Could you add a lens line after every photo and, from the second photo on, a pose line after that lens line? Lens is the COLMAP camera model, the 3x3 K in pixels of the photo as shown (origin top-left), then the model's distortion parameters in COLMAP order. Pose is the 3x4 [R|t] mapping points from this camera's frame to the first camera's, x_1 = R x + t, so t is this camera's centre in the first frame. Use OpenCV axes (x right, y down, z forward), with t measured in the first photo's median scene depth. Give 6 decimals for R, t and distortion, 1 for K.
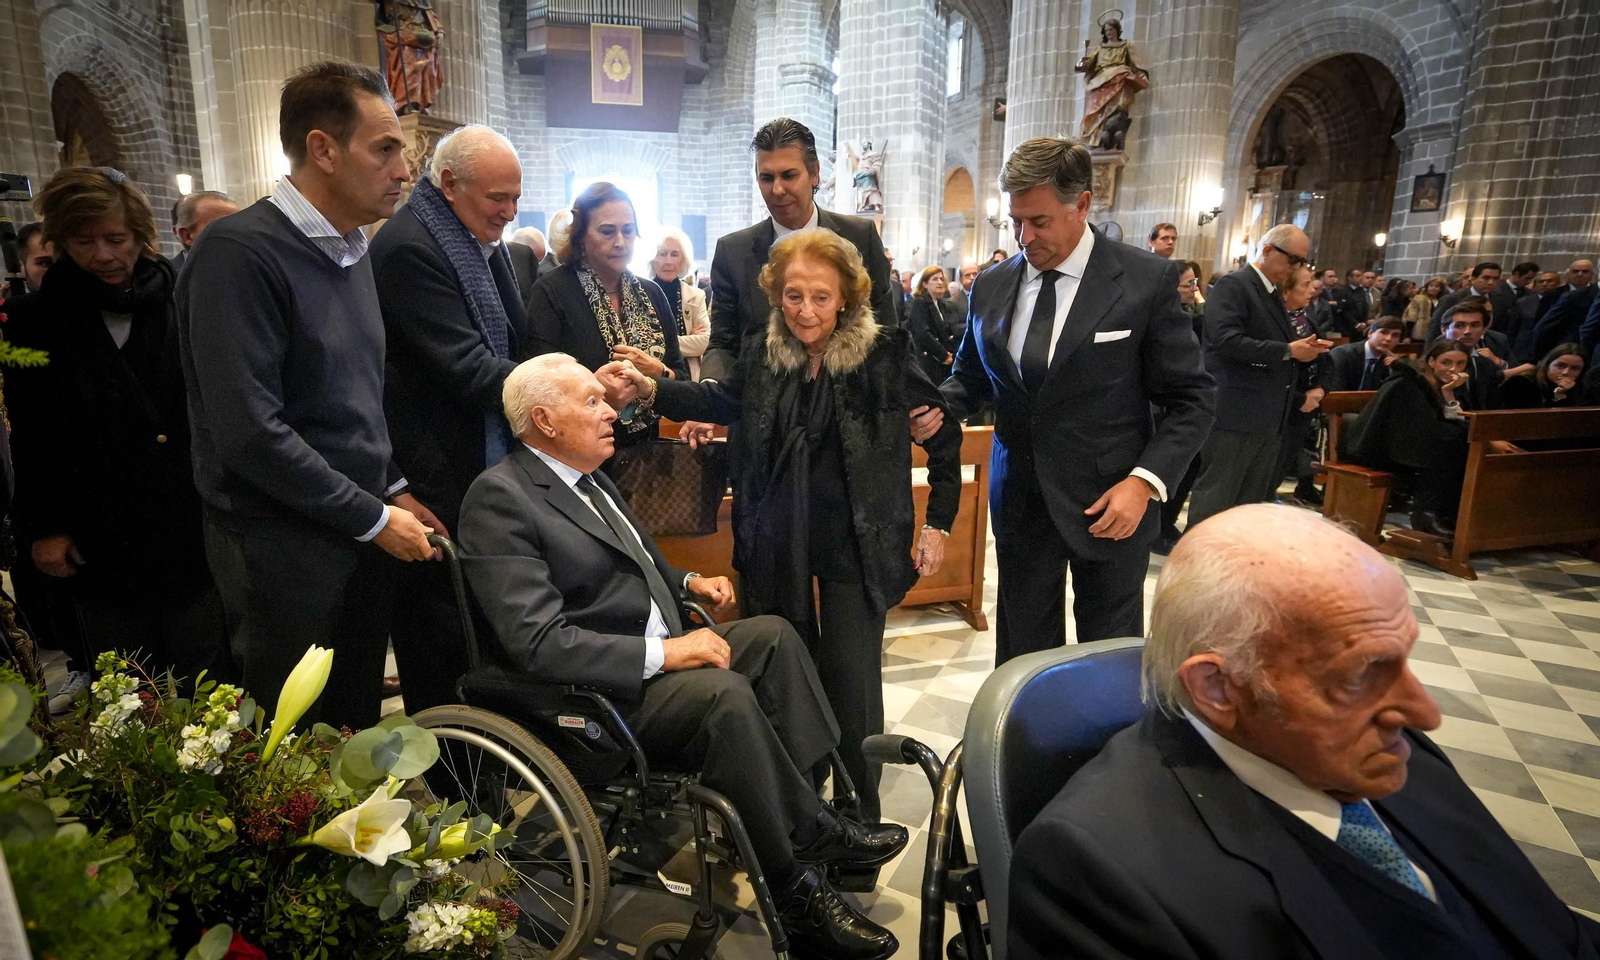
lens RADIAL K [[809.9, 0, 749.3], [0, 809.9, 453.7], [0, 0, 1]] dist [-0.043258, 0.018507]
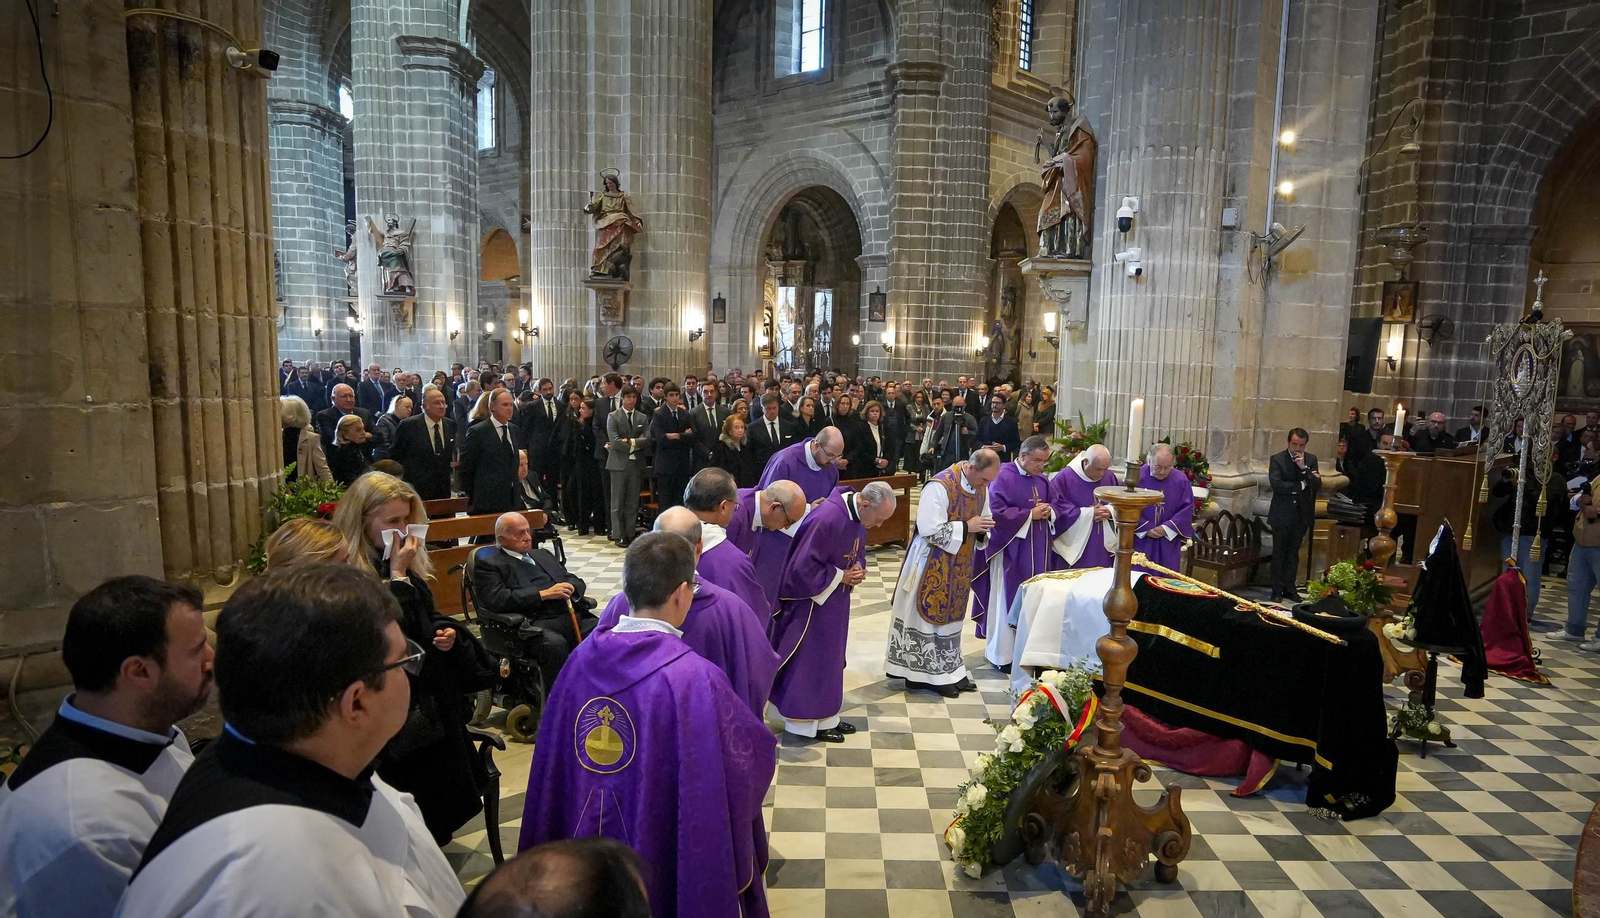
lens RADIAL K [[1007.7, 0, 892.9], [0, 1007.7, 506.7], [0, 0, 1]] dist [-0.048480, 0.029888]
pose [[0.821998, -0.059693, 0.566353, -0.065414], [0.083030, 0.996427, -0.015486, 0.019334], [-0.563405, 0.059754, 0.824017, -0.344479]]
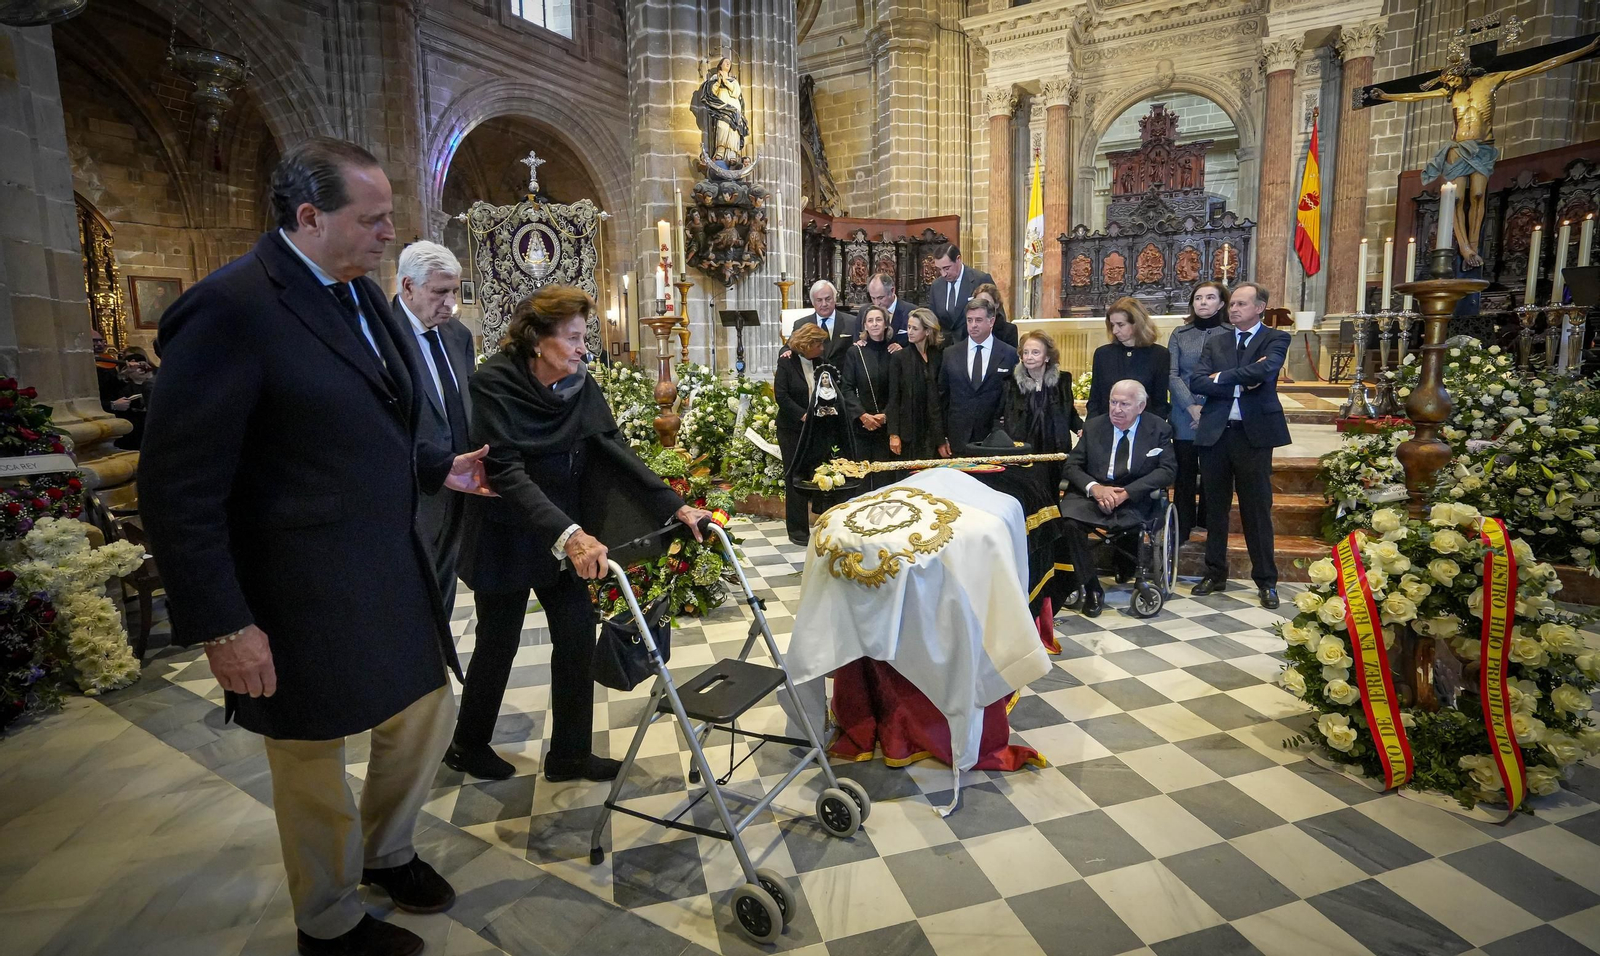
lens RADIAL K [[735.9, 0, 799.9], [0, 735.9, 443.5], [0, 0, 1]] dist [-0.052766, 0.017825]
pose [[-0.729234, -0.078832, 0.679708, 0.121917], [0.149535, 0.950972, 0.270724, -0.016297], [-0.667725, 0.299062, -0.681693, 0.064418]]
